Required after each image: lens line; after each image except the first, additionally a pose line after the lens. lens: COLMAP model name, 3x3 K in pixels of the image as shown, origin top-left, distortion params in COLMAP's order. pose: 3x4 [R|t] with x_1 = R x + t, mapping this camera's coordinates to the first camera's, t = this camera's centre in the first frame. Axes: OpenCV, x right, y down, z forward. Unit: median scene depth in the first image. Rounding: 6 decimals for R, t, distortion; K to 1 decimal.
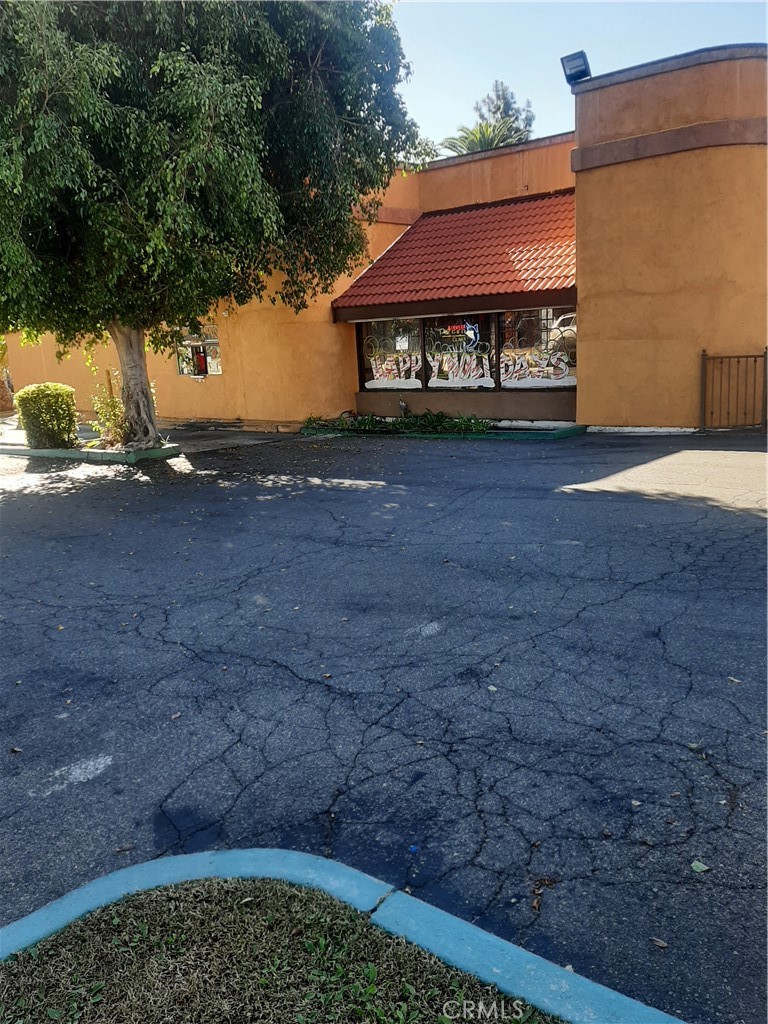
lens RADIAL K [[767.7, 0, 384.1], [0, 767.7, 510.9], [0, 0, 1]] dist [0.004899, 0.001152]
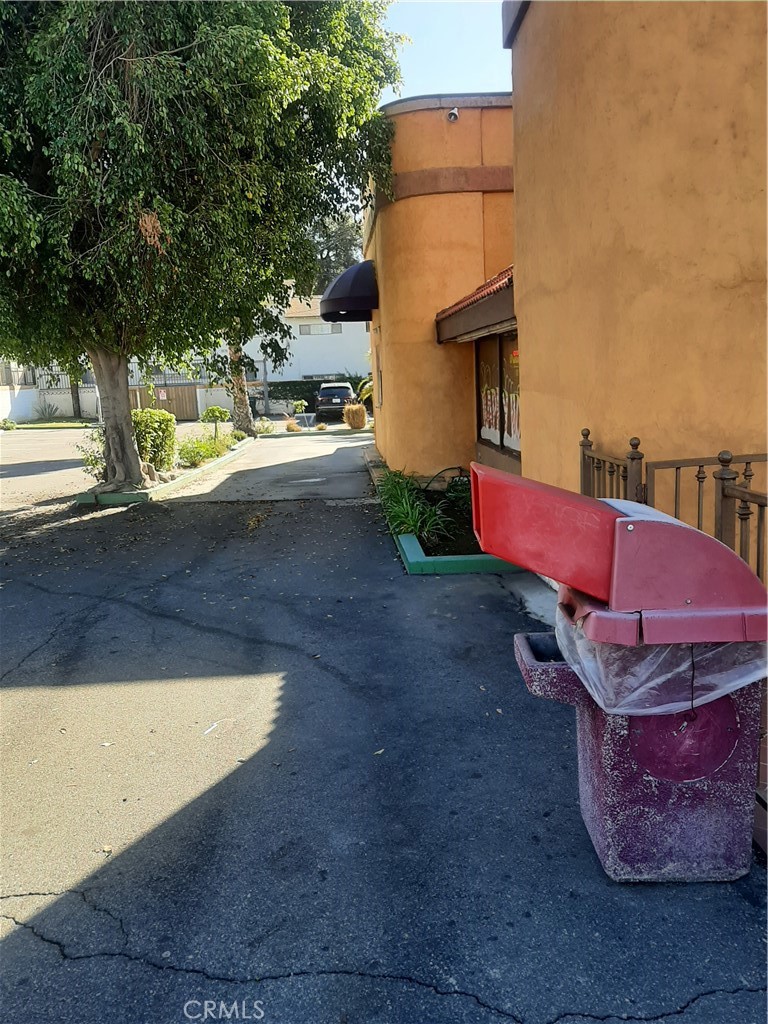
lens RADIAL K [[824.8, 0, 382.7], [0, 824.8, 511.5], [0, 0, 1]] dist [-0.004370, -0.001686]
pose [[0.600583, 0.157953, -0.783805, 0.523311], [-0.164524, 0.983729, 0.072176, -0.138720], [0.782452, 0.085607, 0.616798, 0.503813]]
